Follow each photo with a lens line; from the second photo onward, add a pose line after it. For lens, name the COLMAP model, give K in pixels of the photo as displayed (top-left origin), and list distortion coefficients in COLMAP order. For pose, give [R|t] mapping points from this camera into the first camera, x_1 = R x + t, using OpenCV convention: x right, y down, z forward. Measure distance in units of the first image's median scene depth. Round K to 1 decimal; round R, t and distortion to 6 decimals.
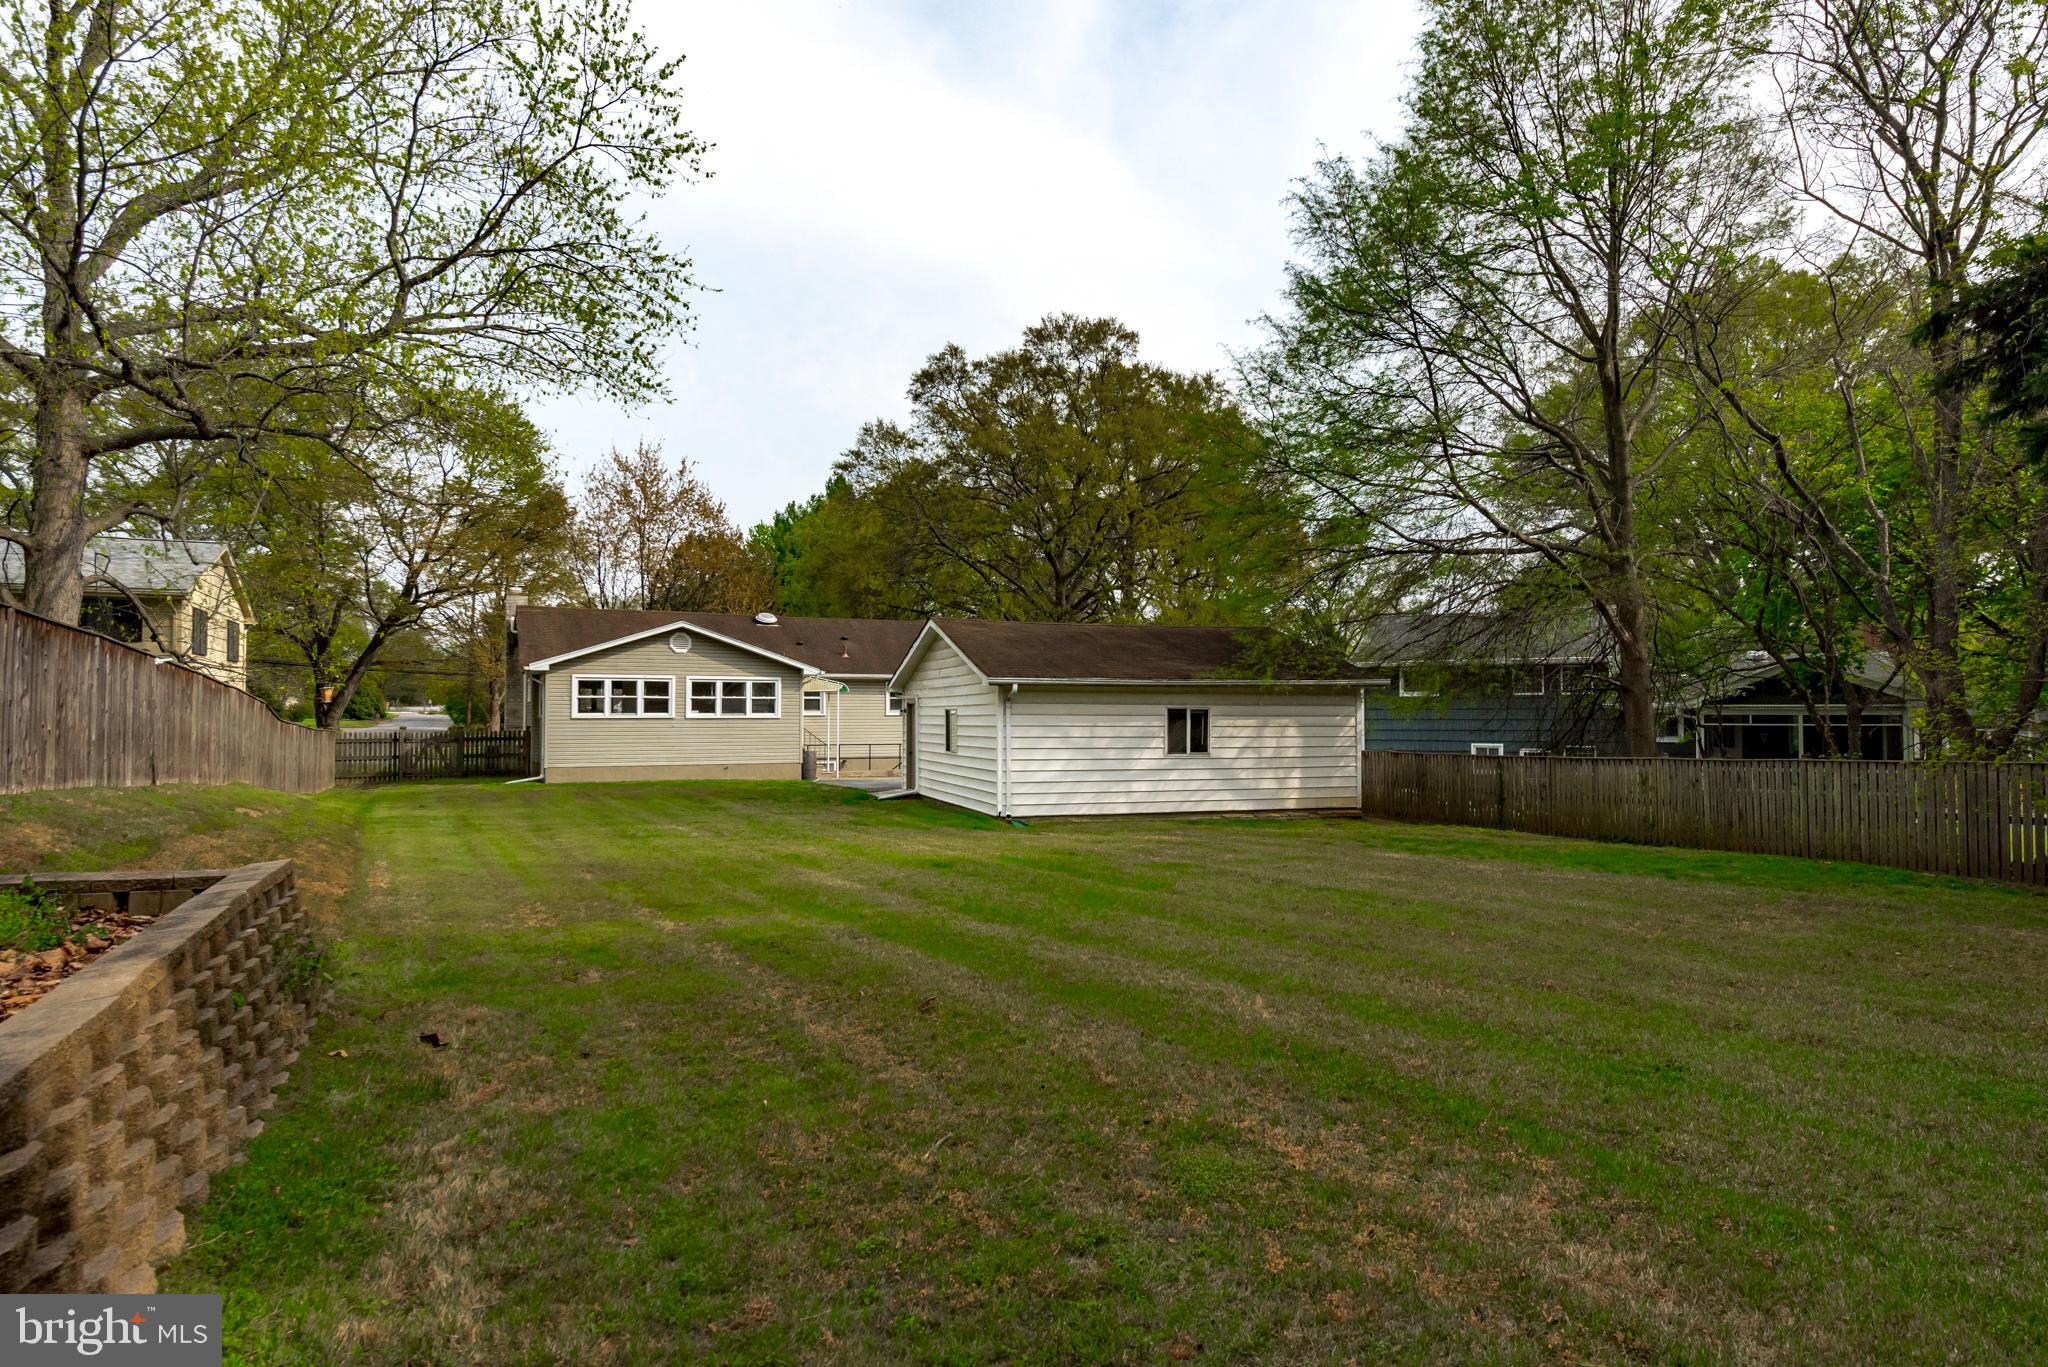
lens RADIAL K [[1184.9, 0, 1028.3], [0, 1184.9, 687.0], [0, 0, 1]] dist [-0.002419, -0.000101]
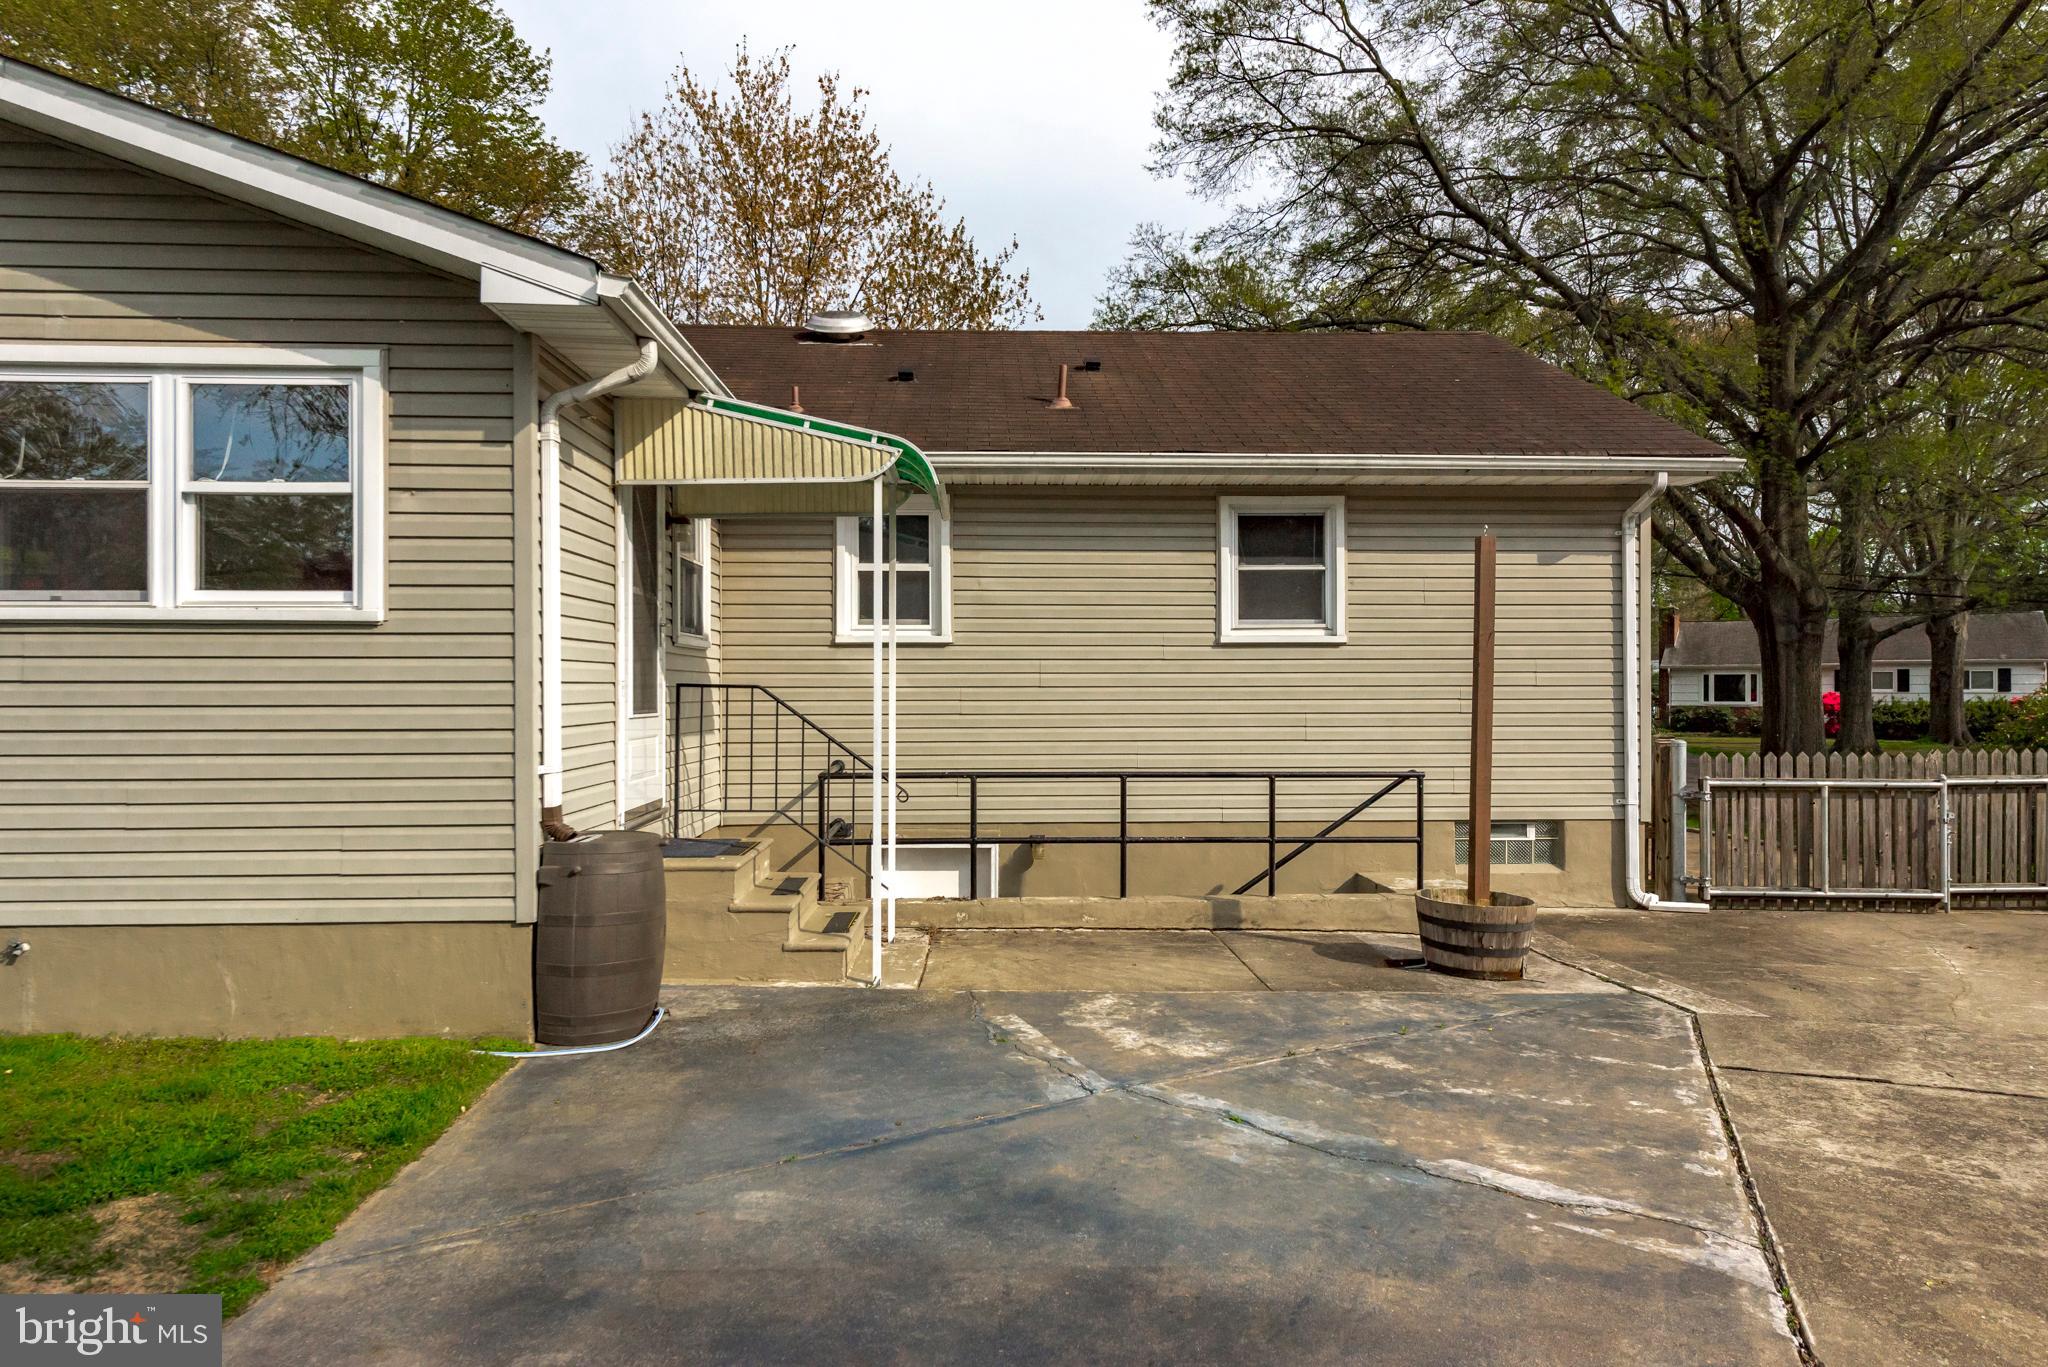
lens RADIAL K [[1211.3, 0, 1023.7], [0, 1211.3, 679.6], [0, 0, 1]] dist [0.021665, -0.006993]
pose [[0.921547, 0.000709, -0.388267, -0.075899], [0.006300, 0.999839, 0.016780, 0.032432], [0.388216, -0.017910, 0.921394, 0.911299]]
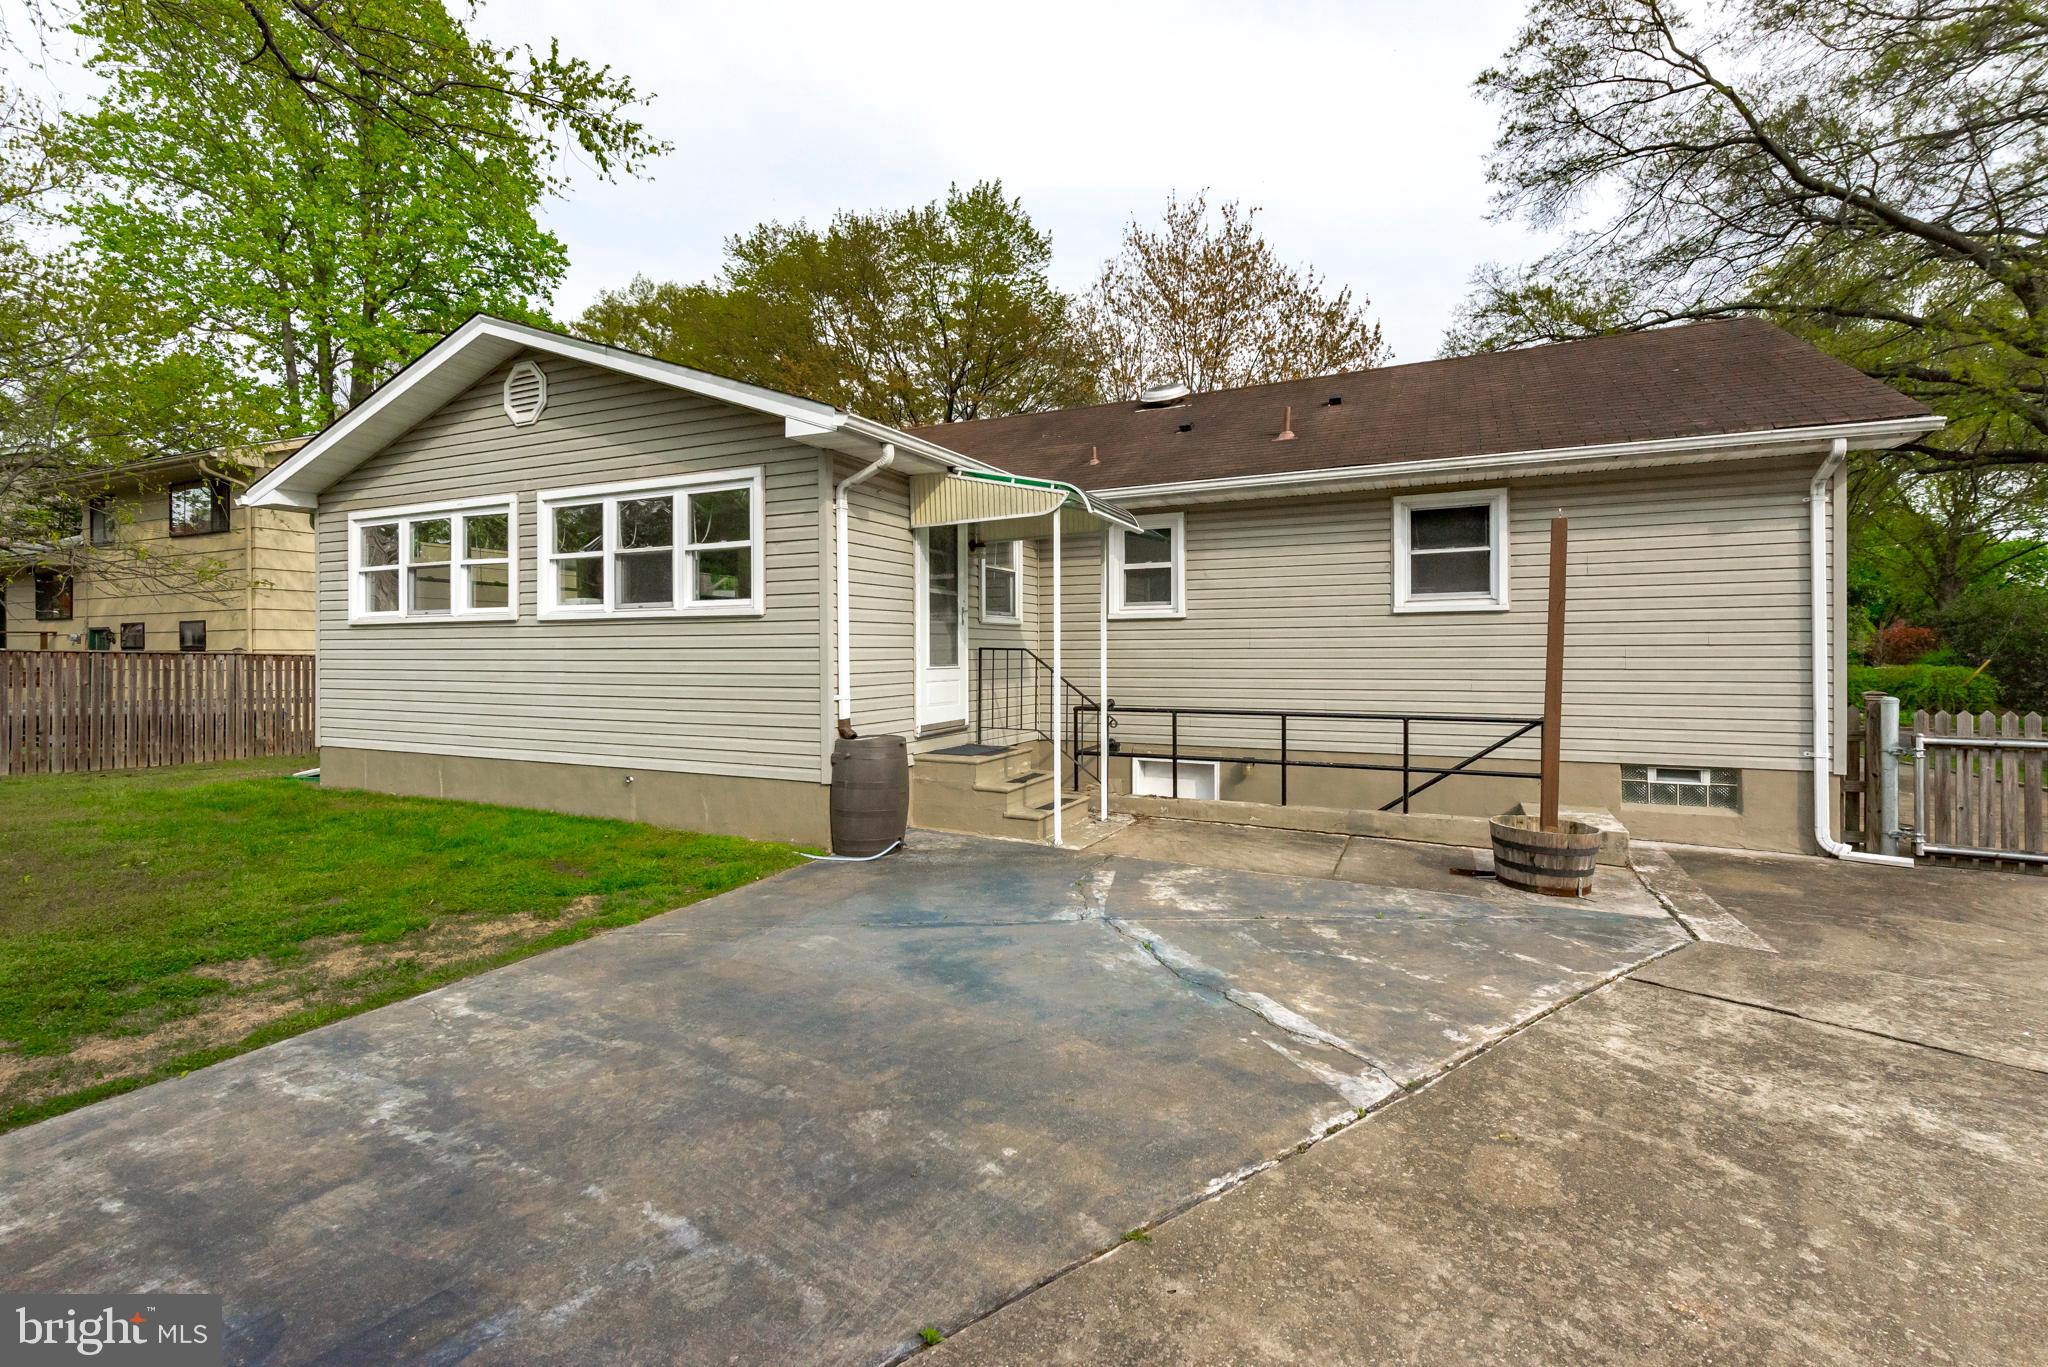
lens RADIAL K [[888.5, 0, 1031.8], [0, 888.5, 653.0], [0, 0, 1]] dist [0.010954, -0.001280]
pose [[0.634963, 0.003087, -0.772536, -0.009364], [0.020870, 0.999559, 0.021148, 0.032939], [0.772260, -0.029551, 0.634619, 0.939449]]
